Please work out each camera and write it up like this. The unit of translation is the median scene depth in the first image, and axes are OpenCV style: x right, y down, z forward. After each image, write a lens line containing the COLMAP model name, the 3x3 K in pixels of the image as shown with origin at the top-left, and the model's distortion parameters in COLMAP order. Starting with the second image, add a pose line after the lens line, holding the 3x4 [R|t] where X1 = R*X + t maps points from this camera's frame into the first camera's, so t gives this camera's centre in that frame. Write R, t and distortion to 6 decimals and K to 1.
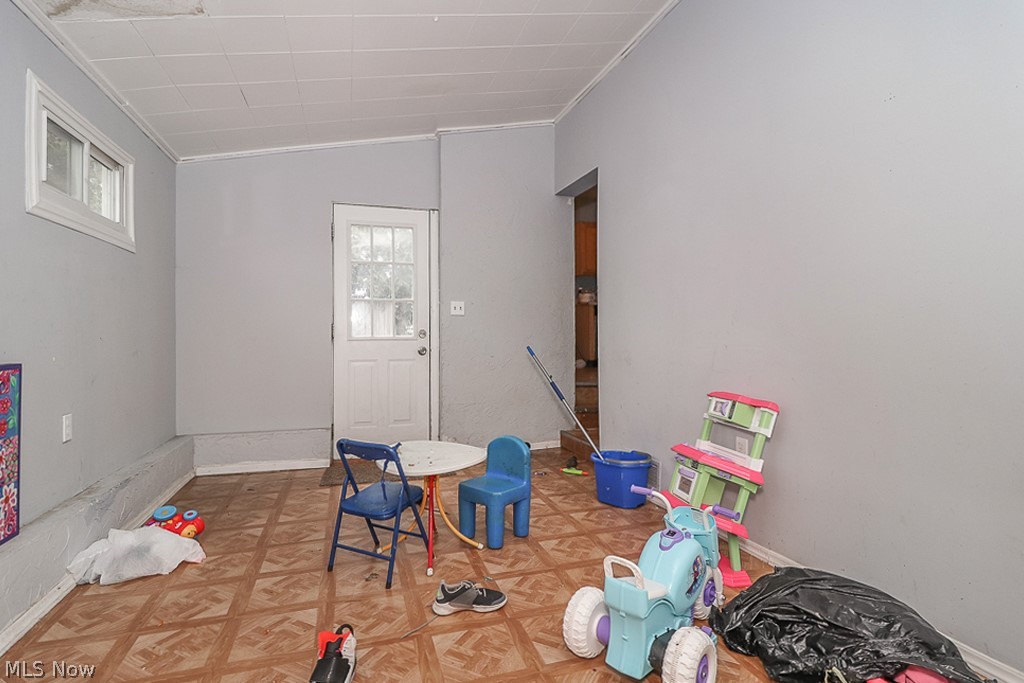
lens RADIAL K [[476.4, 0, 509.2], [0, 476.4, 334.4], [0, 0, 1]] dist [0.029424, -0.017767]
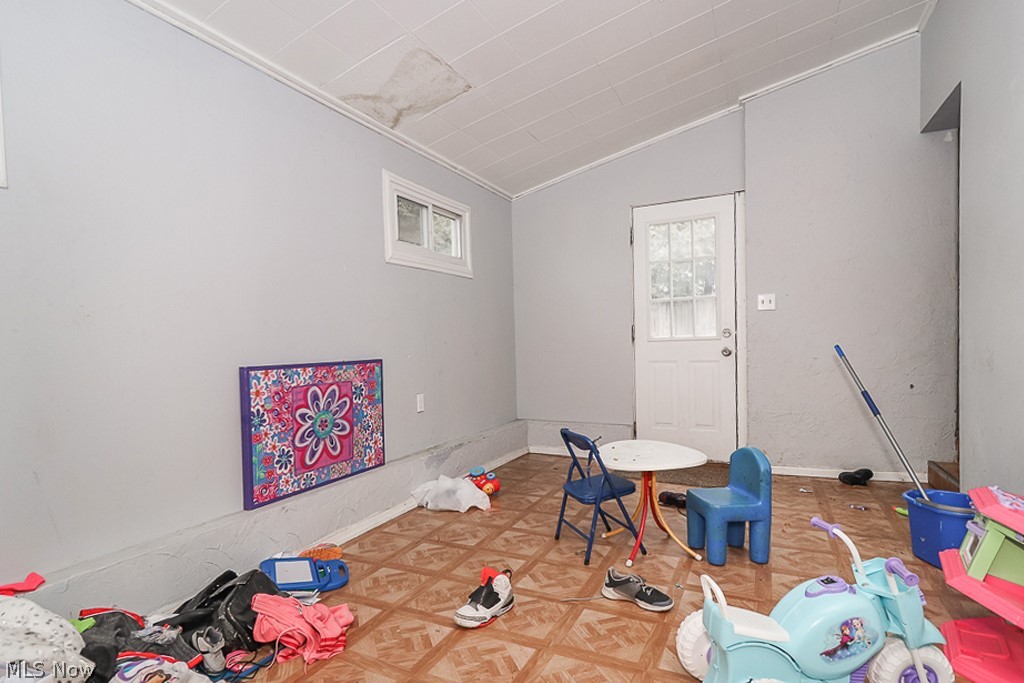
lens RADIAL K [[498.4, 0, 514.5], [0, 498.4, 362.2], [0, 0, 1]] dist [0.002507, -0.000742]
pose [[0.747778, 0.010946, -0.663859, 0.331560], [0.024229, 0.998748, 0.043759, 0.007287], [0.663507, -0.048807, 0.746577, 0.048471]]
